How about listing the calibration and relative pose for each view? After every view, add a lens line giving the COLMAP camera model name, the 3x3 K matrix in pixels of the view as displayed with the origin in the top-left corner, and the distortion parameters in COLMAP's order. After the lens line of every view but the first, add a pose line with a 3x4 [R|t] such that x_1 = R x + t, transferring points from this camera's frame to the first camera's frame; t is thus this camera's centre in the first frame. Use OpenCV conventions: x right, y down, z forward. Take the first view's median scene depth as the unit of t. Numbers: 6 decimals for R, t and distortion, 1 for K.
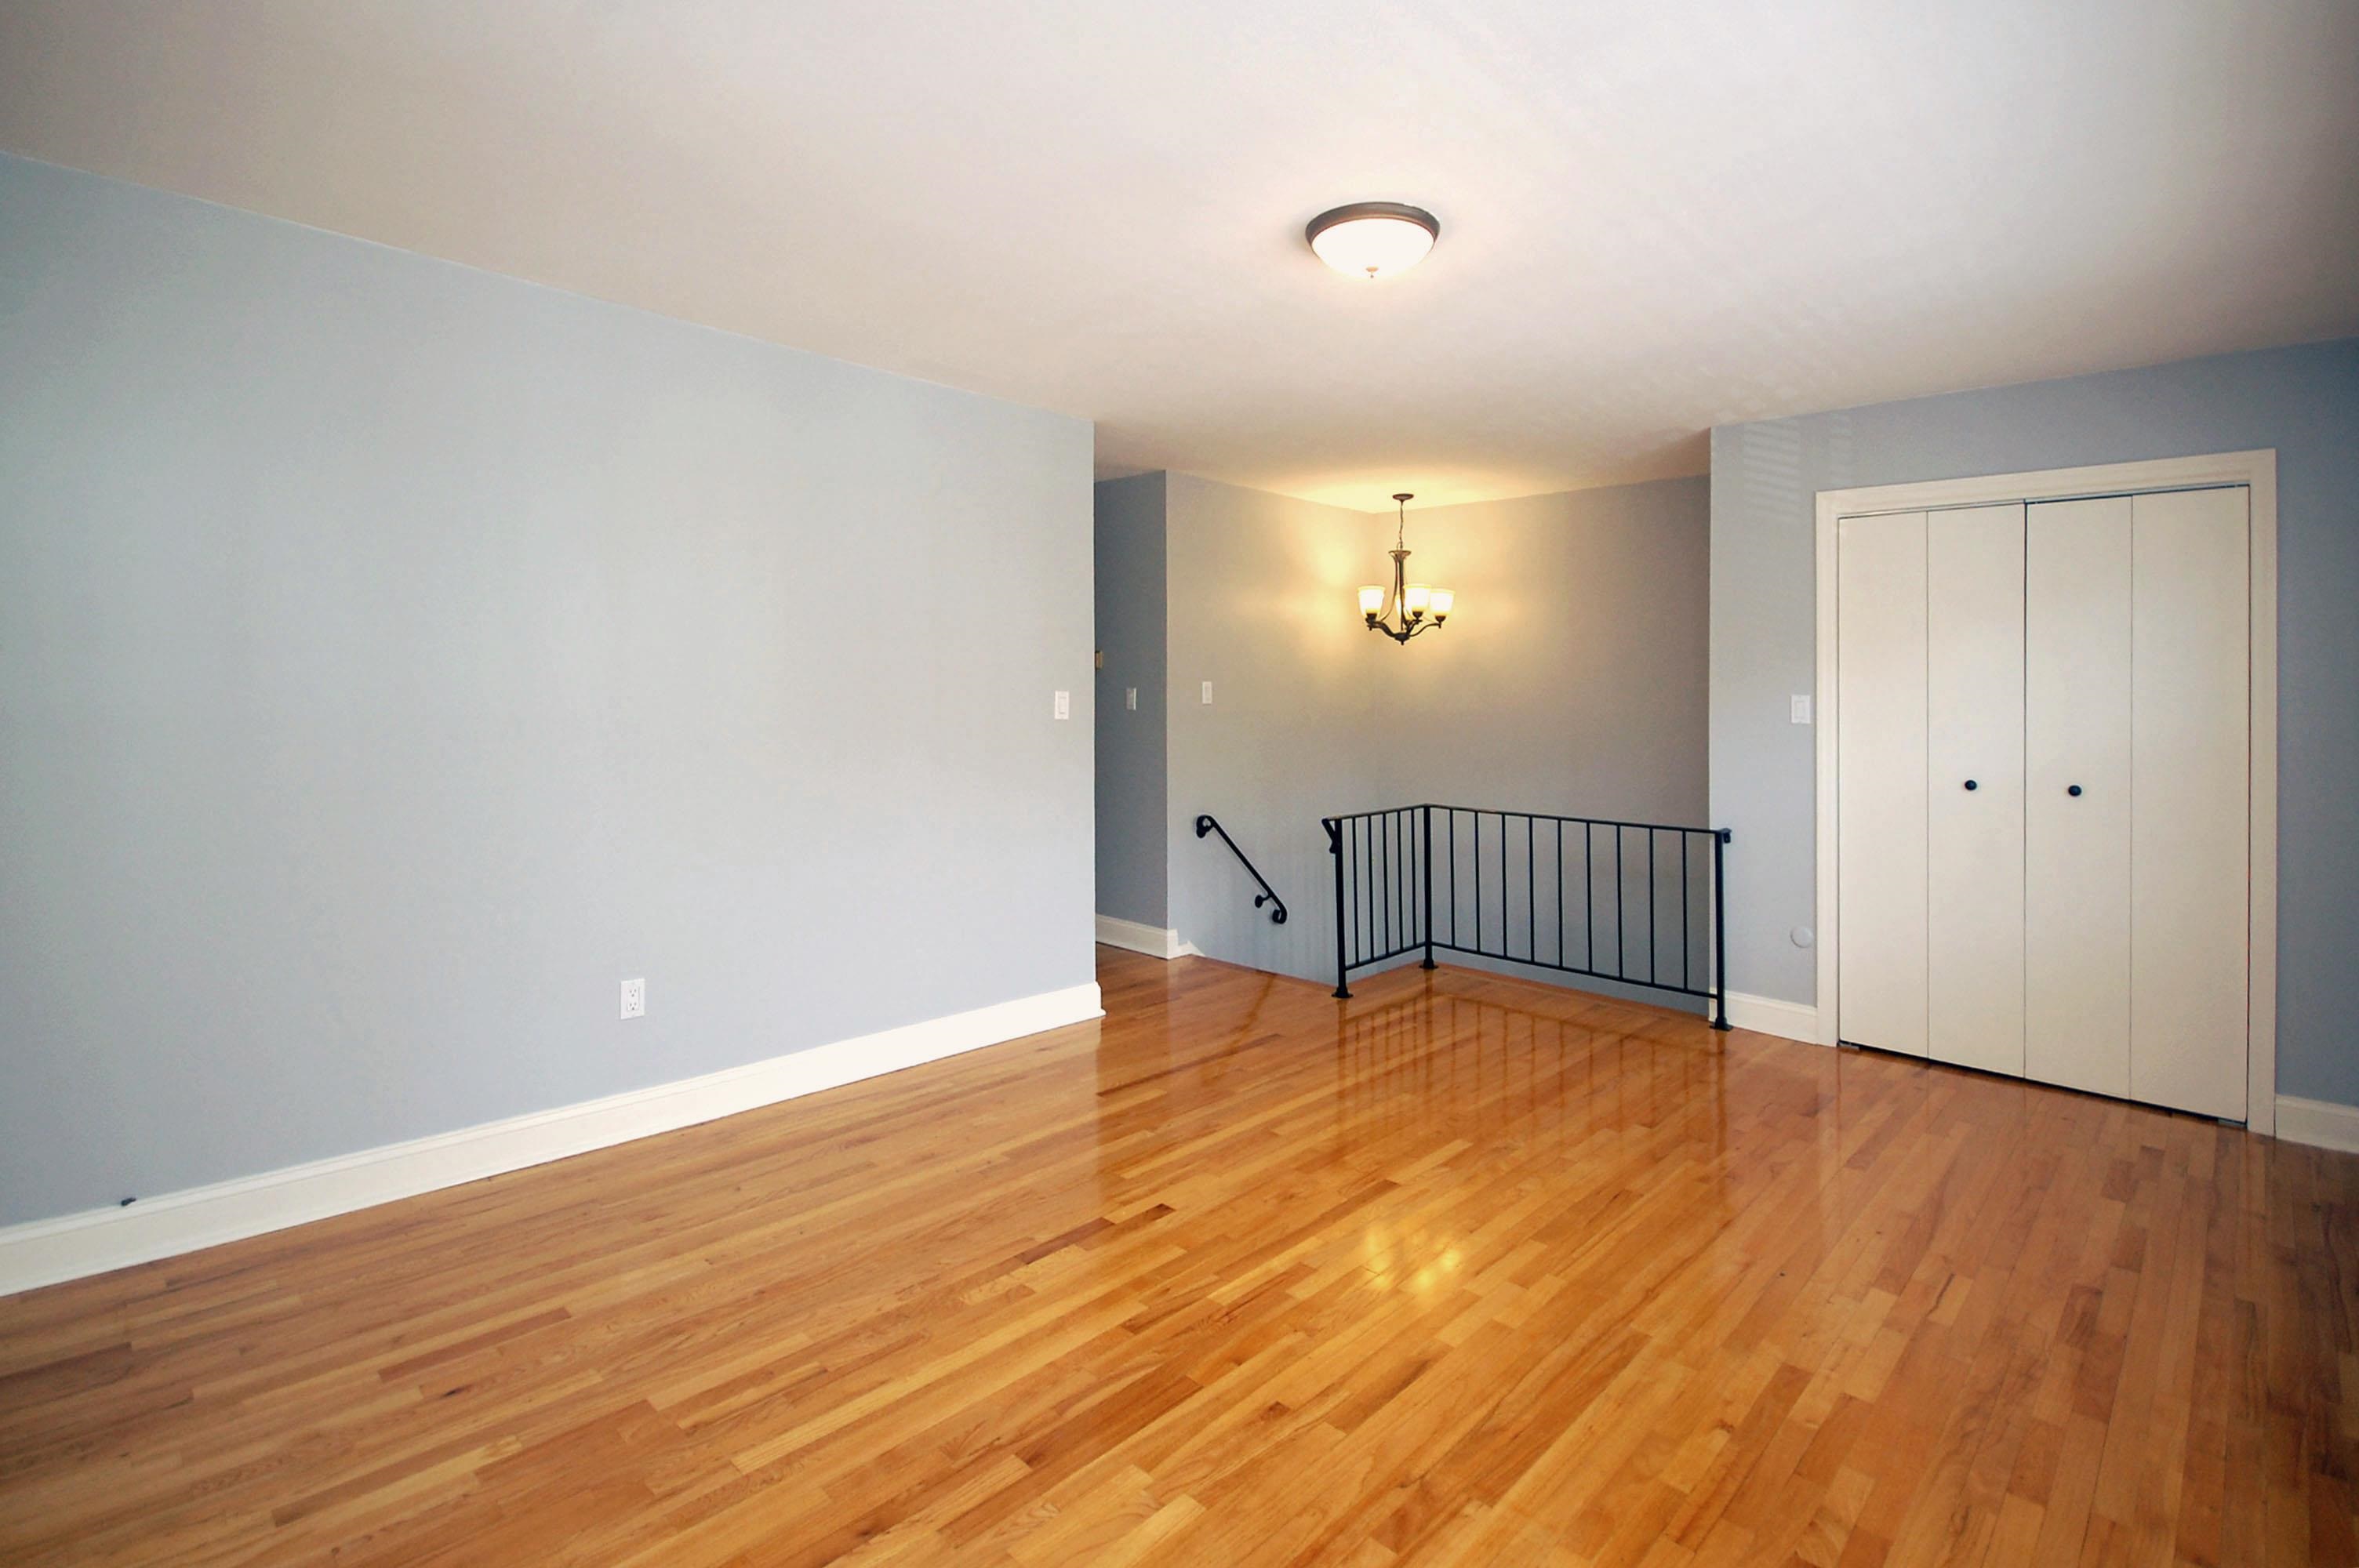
lens RADIAL K [[1019.9, 0, 1079.8], [0, 1019.9, 772.2], [0, 0, 1]] dist [-0.000950, -0.000128]
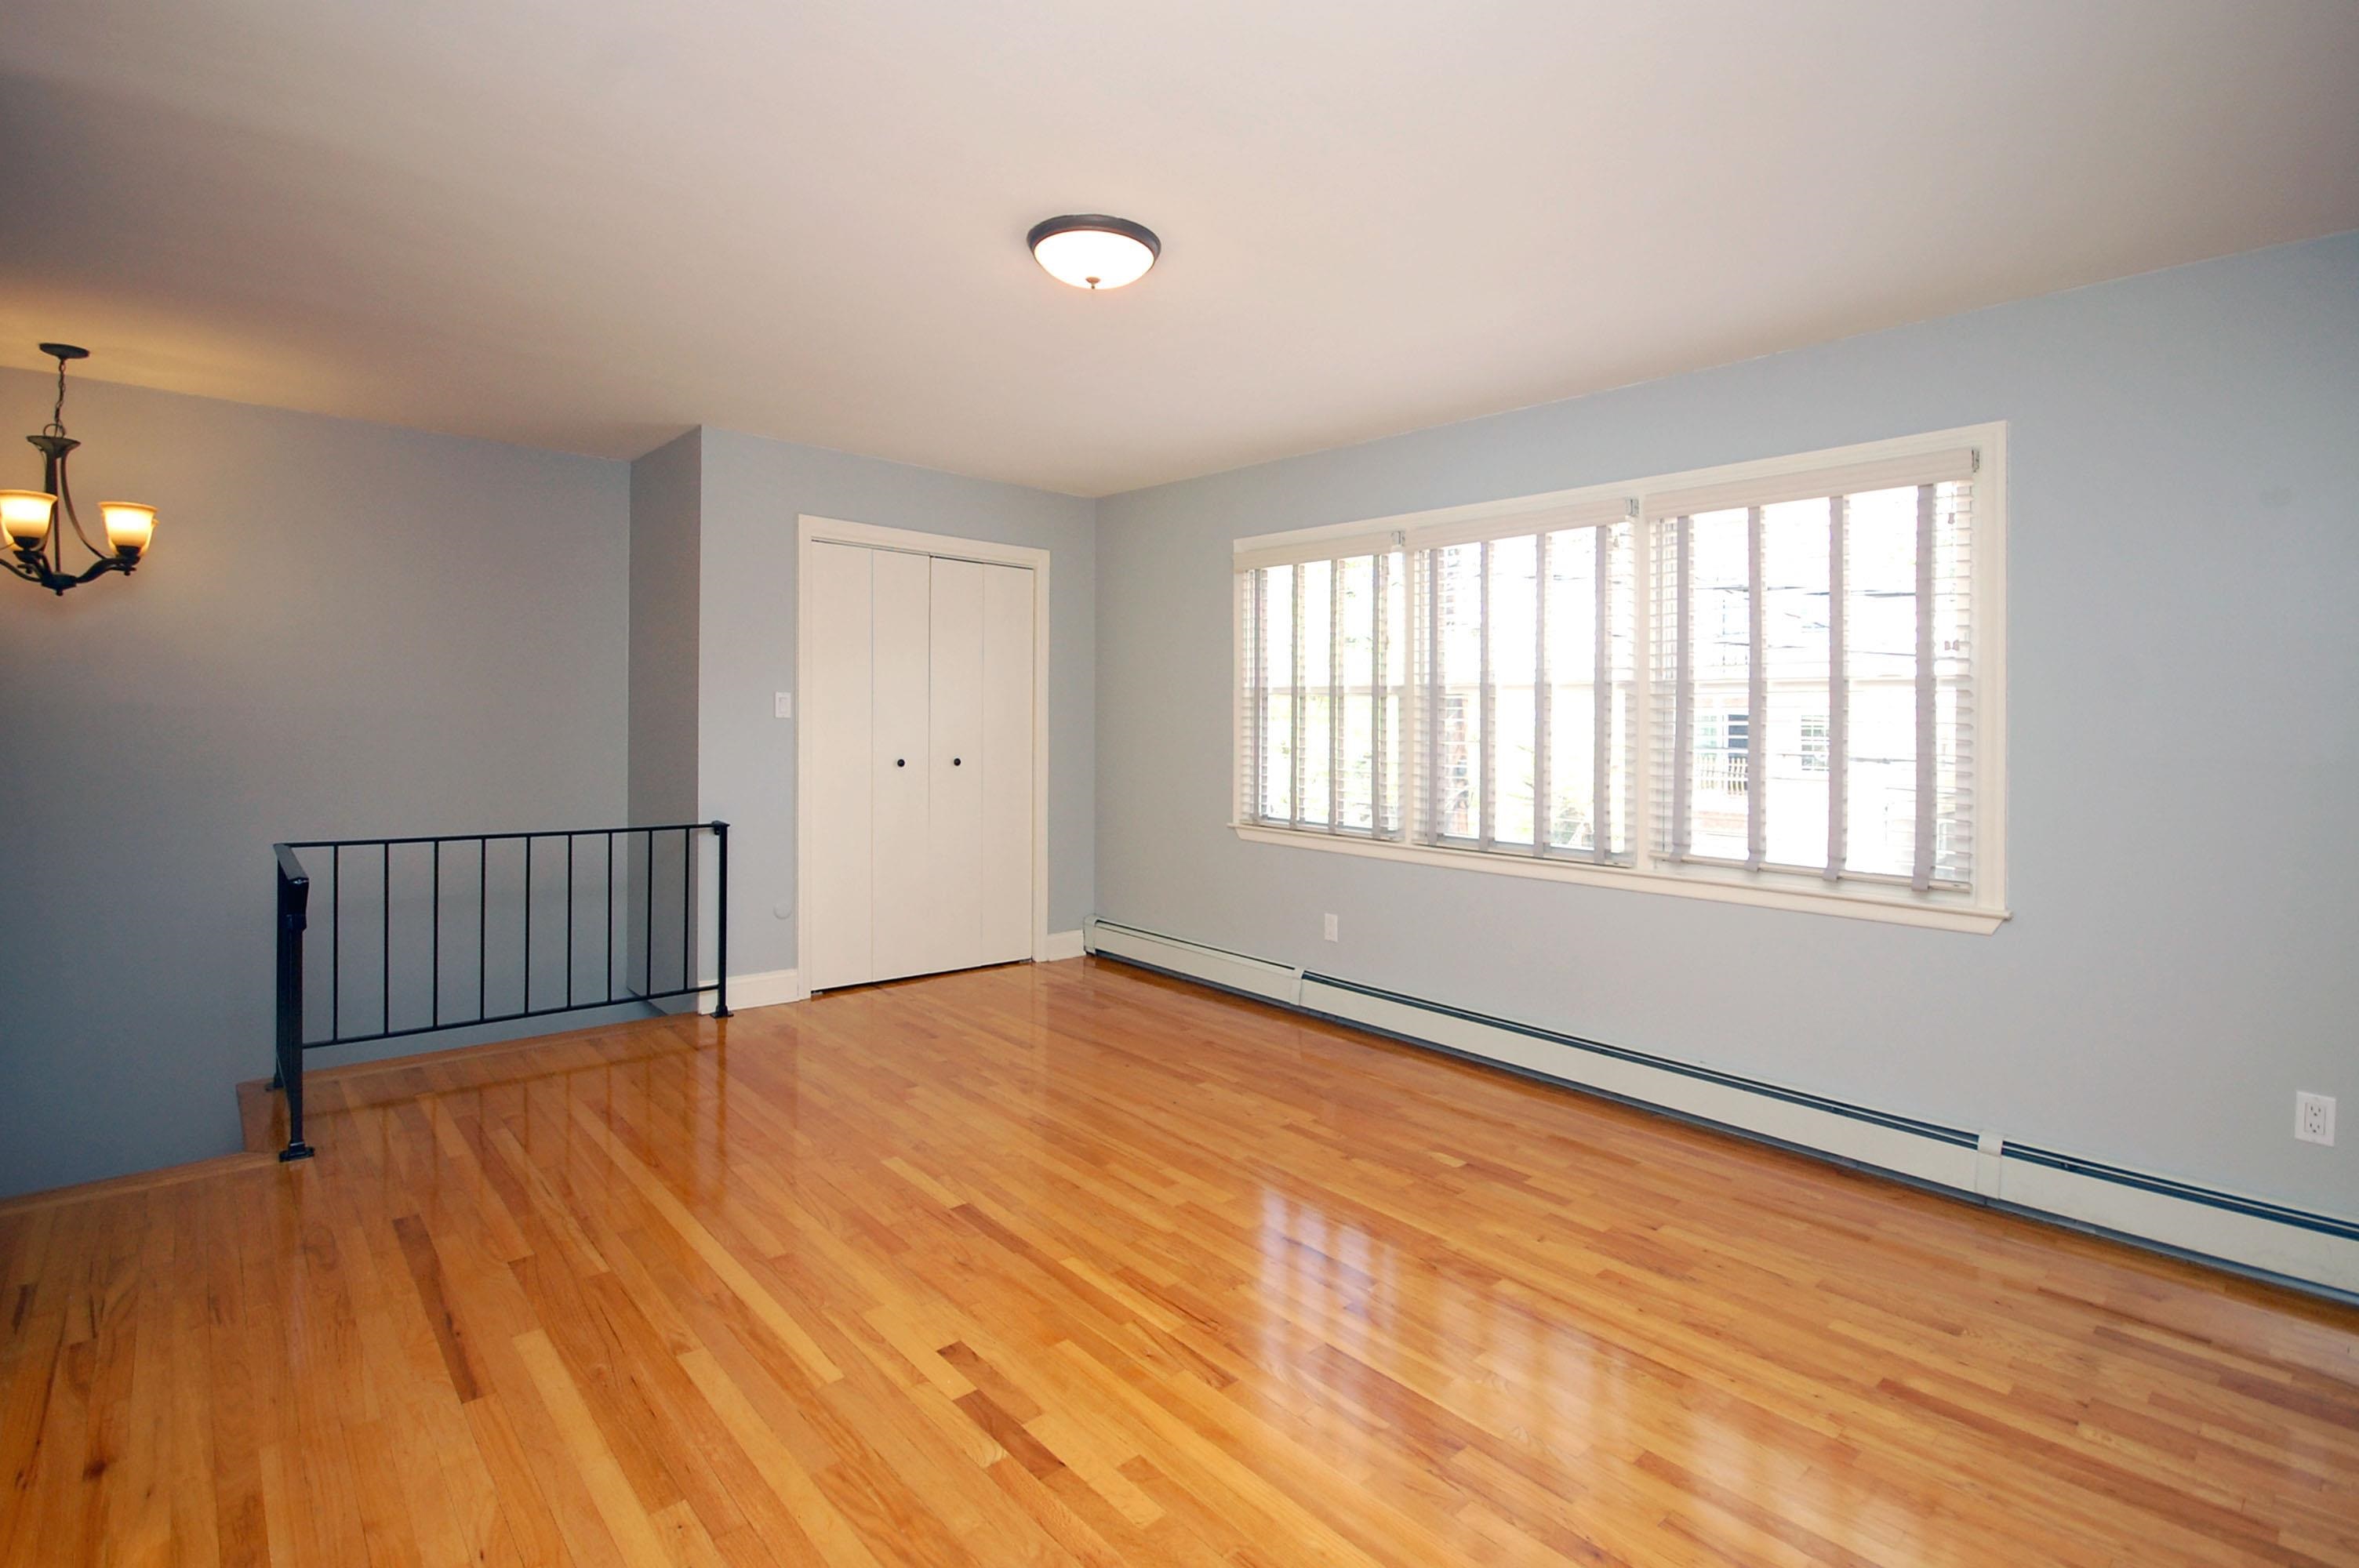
lens RADIAL K [[1128.0, 0, 1175.9], [0, 1128.0, 721.2], [0, 0, 1]] dist [-0.003881, -0.000809]
pose [[0.056099, -0.009255, 0.998382, -0.621695], [0.056959, 0.998358, 0.006054, -0.032325], [-0.996799, 0.056527, 0.056535, 0.629283]]
